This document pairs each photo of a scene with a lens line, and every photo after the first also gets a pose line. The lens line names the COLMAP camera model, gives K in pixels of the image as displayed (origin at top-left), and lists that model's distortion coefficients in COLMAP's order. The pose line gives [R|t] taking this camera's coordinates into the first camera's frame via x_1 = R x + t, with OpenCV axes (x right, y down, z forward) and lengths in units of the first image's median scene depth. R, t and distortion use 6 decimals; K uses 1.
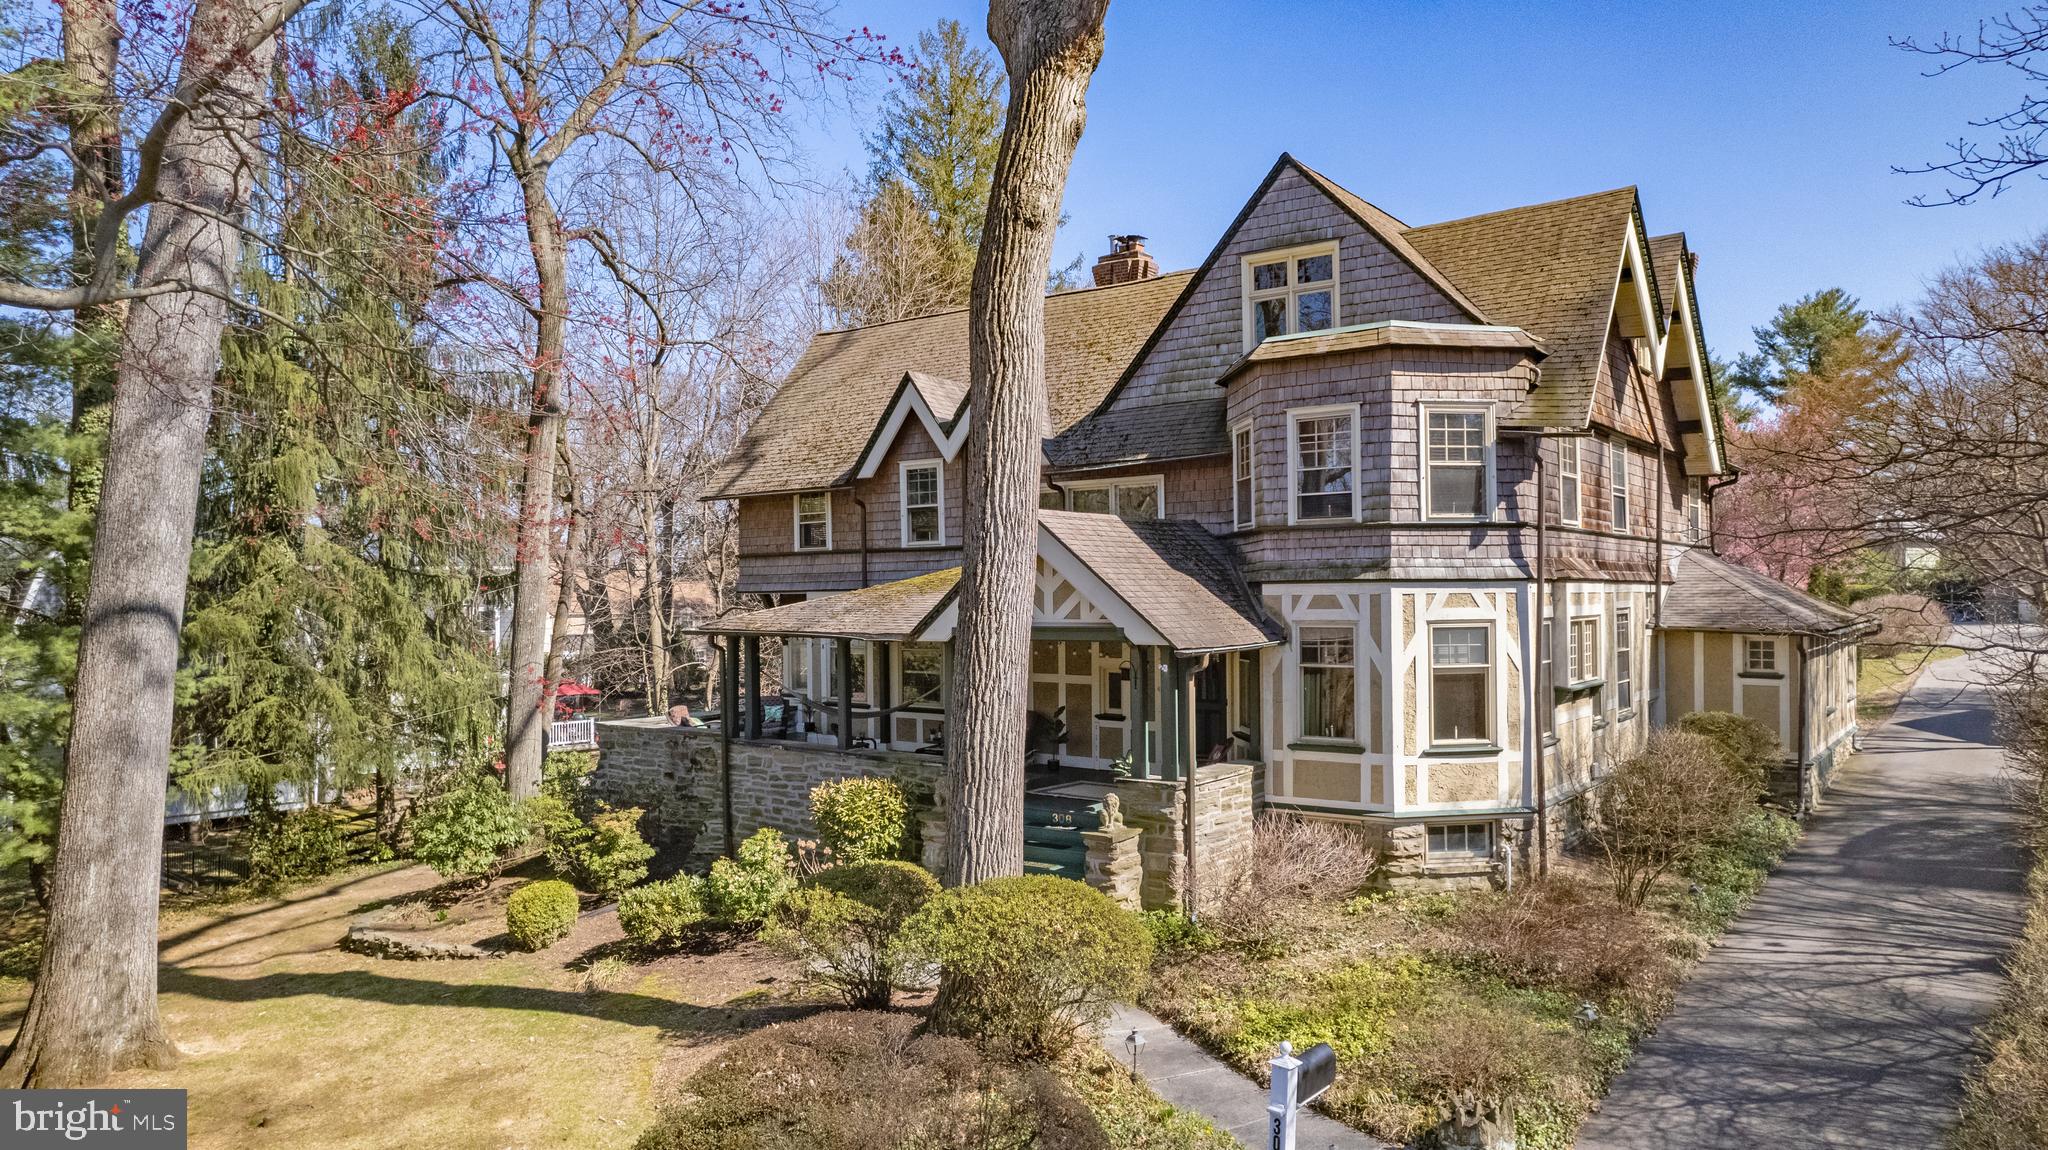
lens RADIAL K [[1317.7, 0, 1024.0], [0, 1317.7, 575.0], [0, 0, 1]] dist [-0.054316, 0.014315]
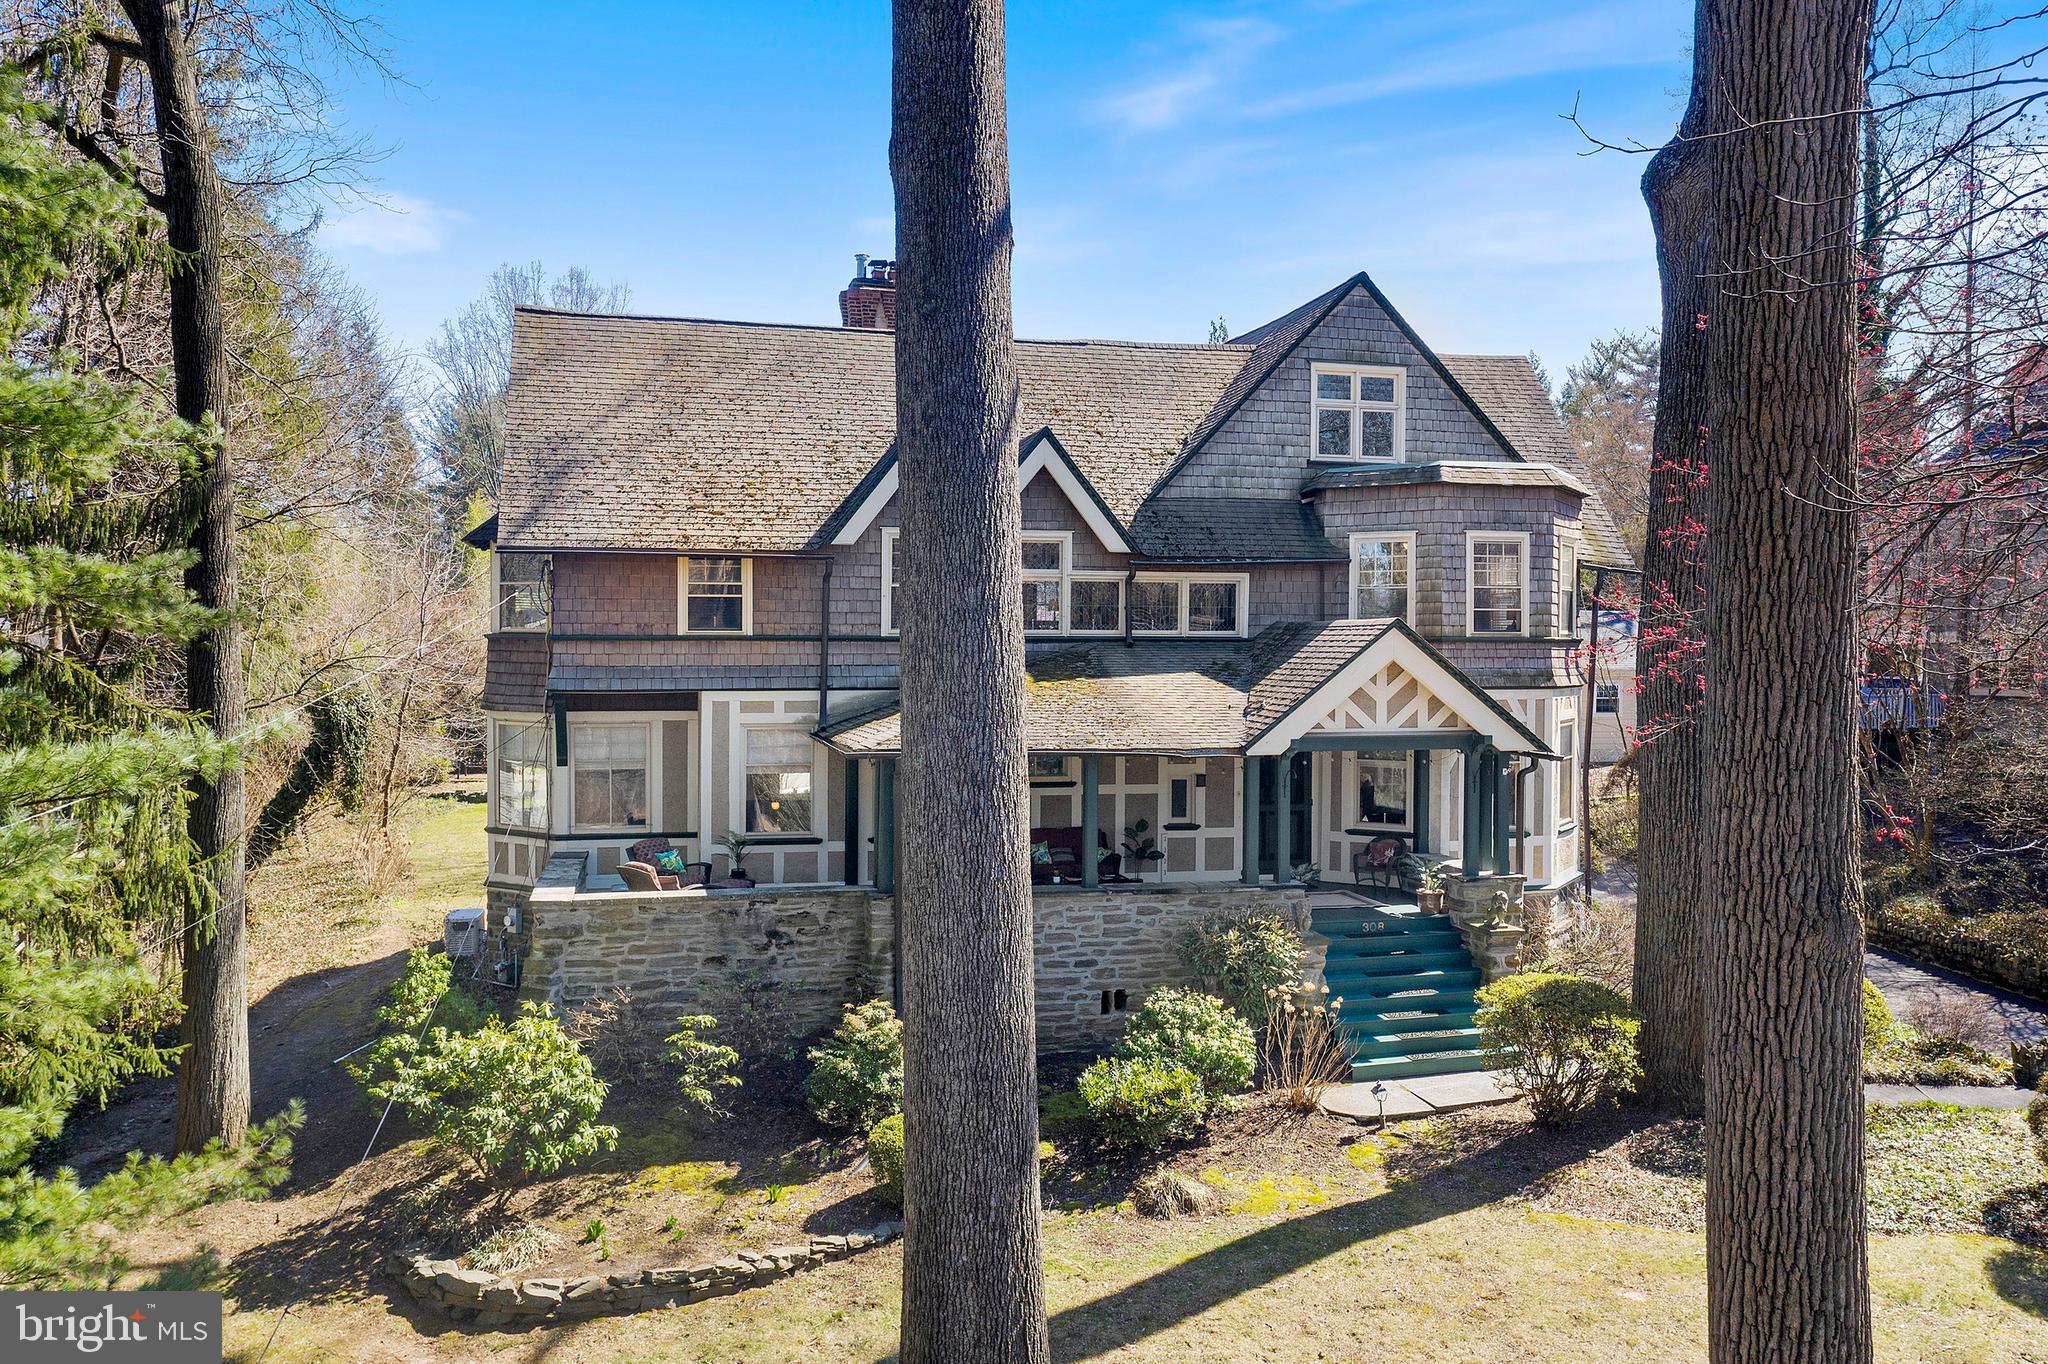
lens RADIAL K [[1641.2, 0, 1026.4], [0, 1641.2, 678.9], [0, 0, 1]] dist [-0.014530, 0.002042]
pose [[0.624473, -0.003952, 0.781037, -1.105483], [-0.020273, 0.999568, 0.021267, -0.024297], [-0.780784, -0.029115, 0.624123, 0.433075]]
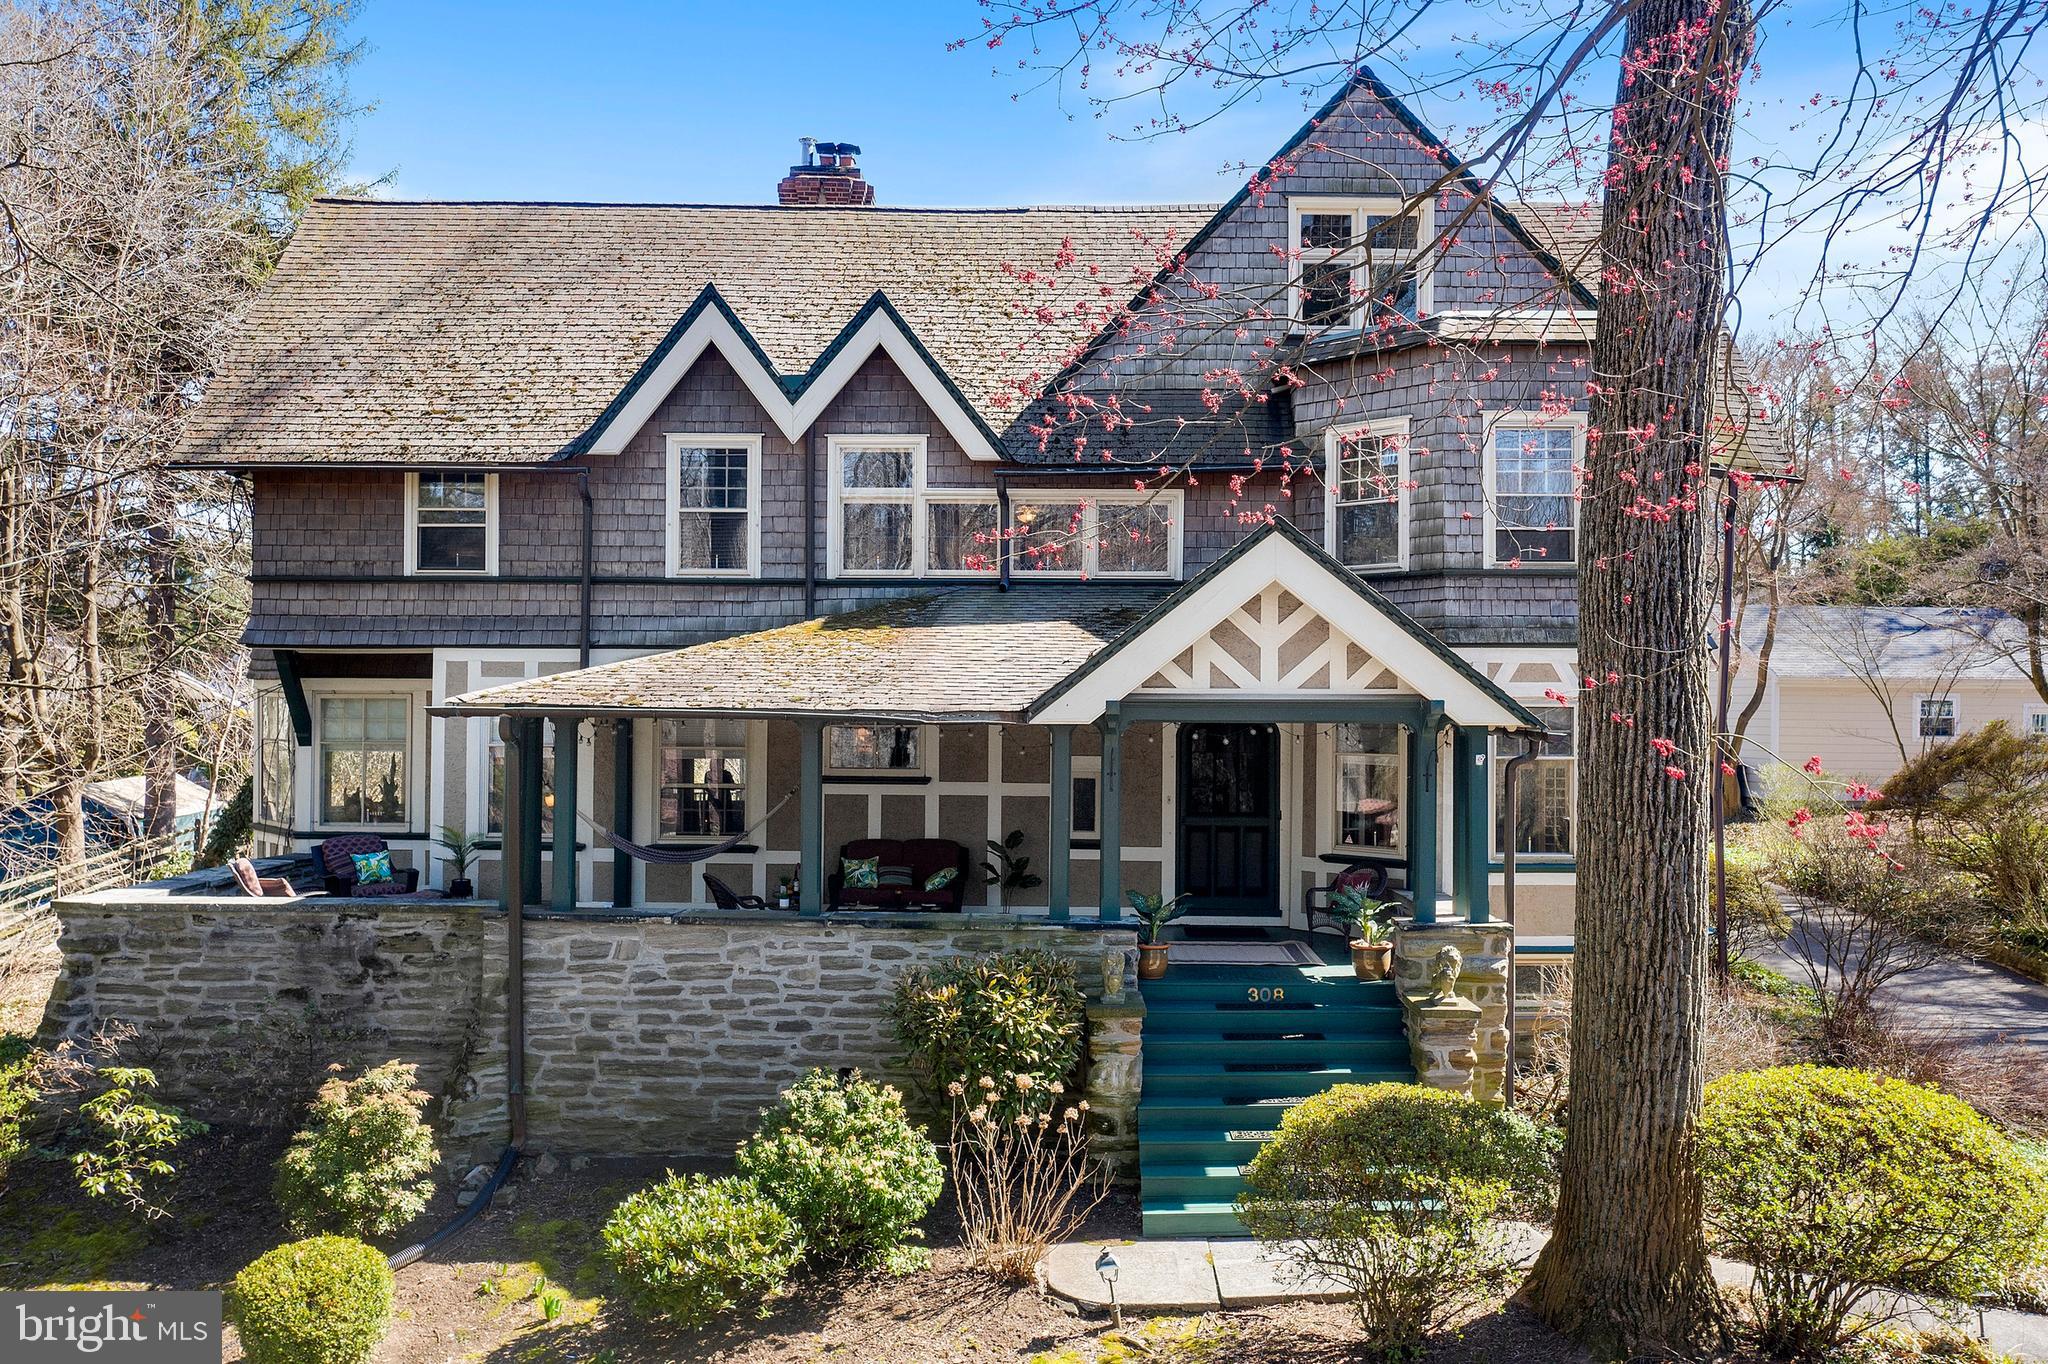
lens RADIAL K [[1641.2, 0, 1026.4], [0, 1641.2, 678.9], [0, 0, 1]] dist [-0.014530, 0.002042]
pose [[0.798522, 0.024043, 0.601485, -0.558438], [-0.023454, 0.999686, -0.008823, 0.038339], [-0.601508, -0.007062, 0.798836, 0.421361]]
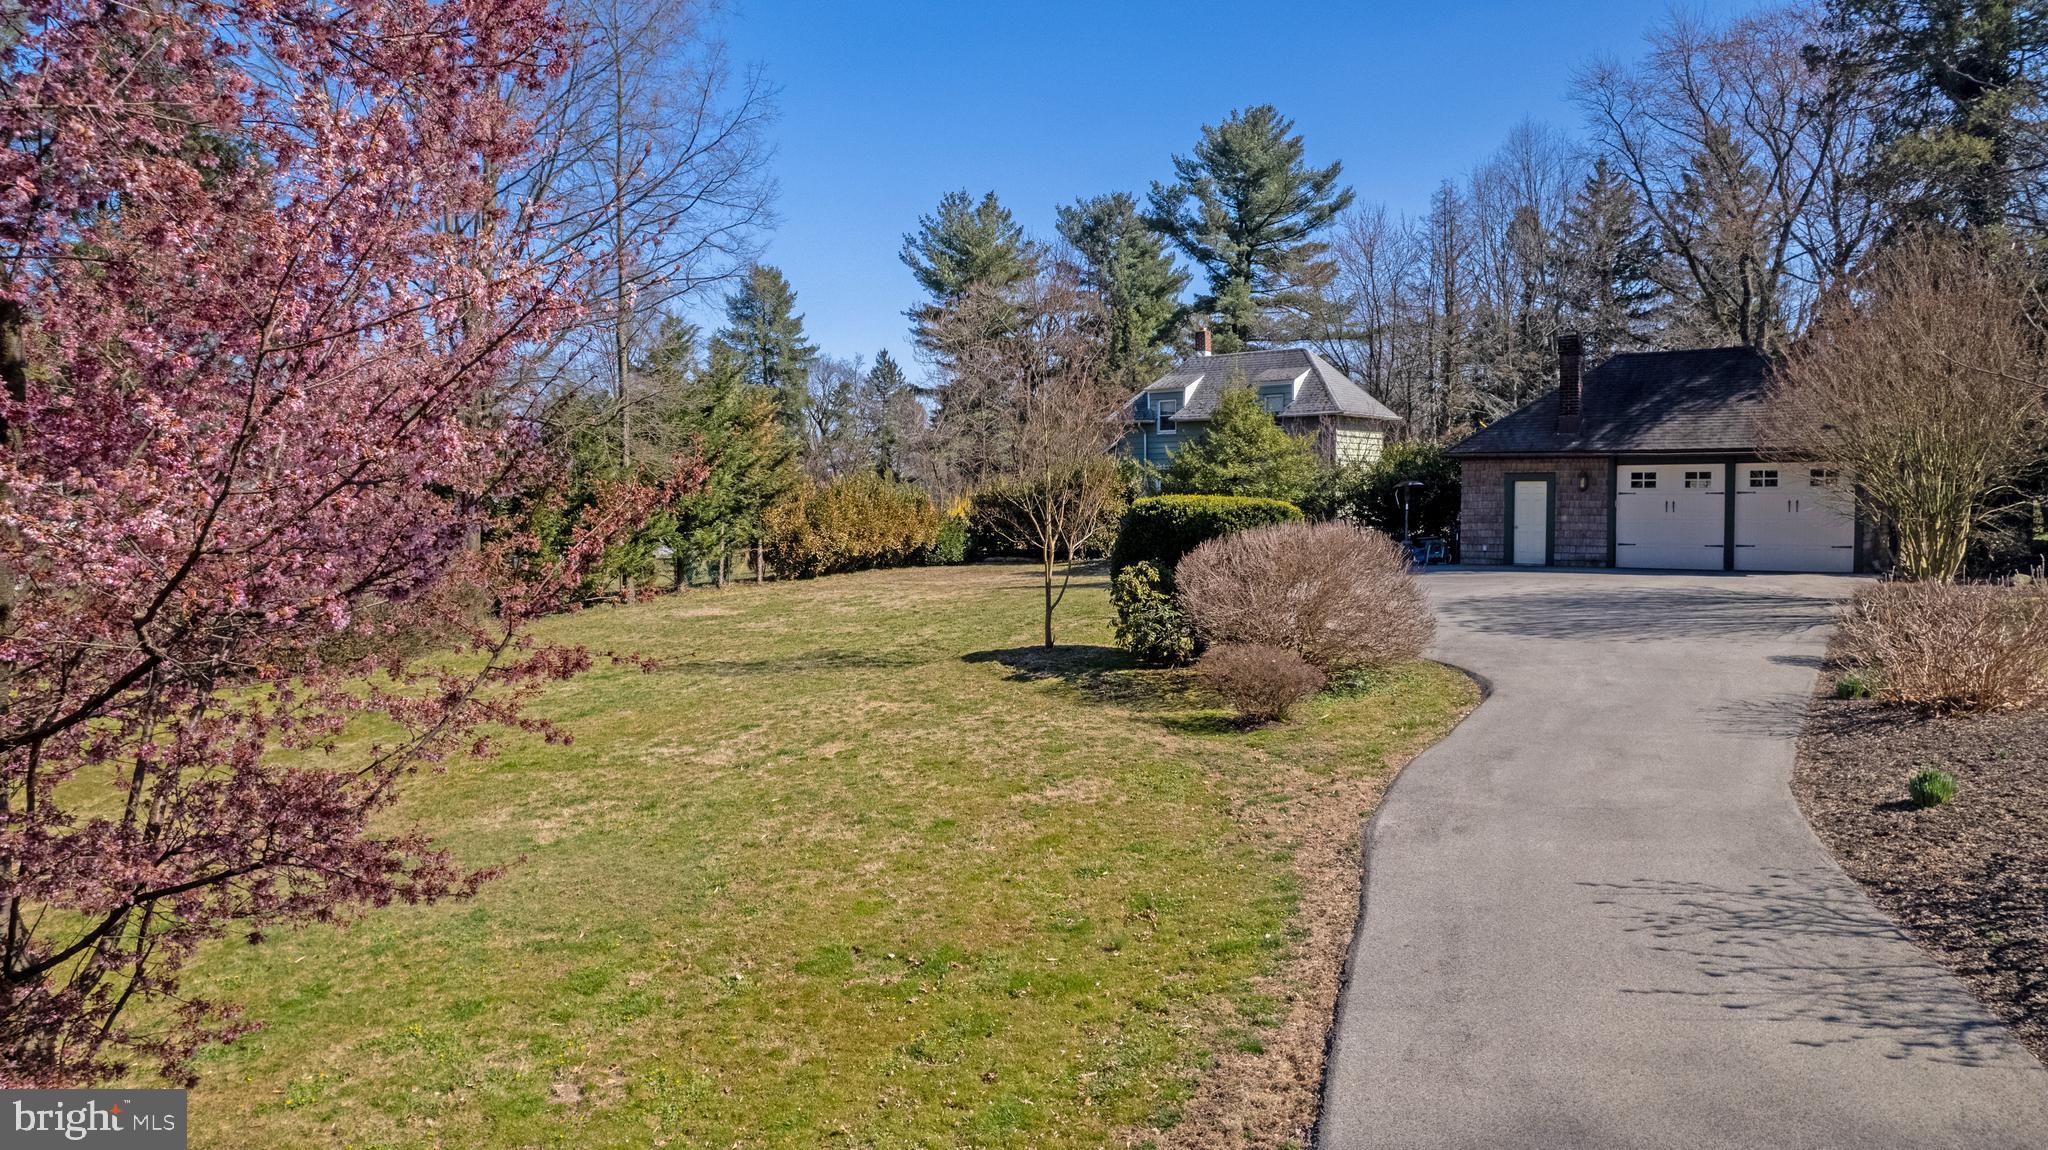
lens RADIAL K [[1317.7, 0, 1024.0], [0, 1317.7, 575.0], [0, 0, 1]] dist [-0.054316, 0.014315]
pose [[0.934235, -0.012133, 0.356452, 1.386522], [-0.013706, 0.997462, 0.069875, 0.020776], [-0.356395, -0.070165, 0.931697, 2.011244]]
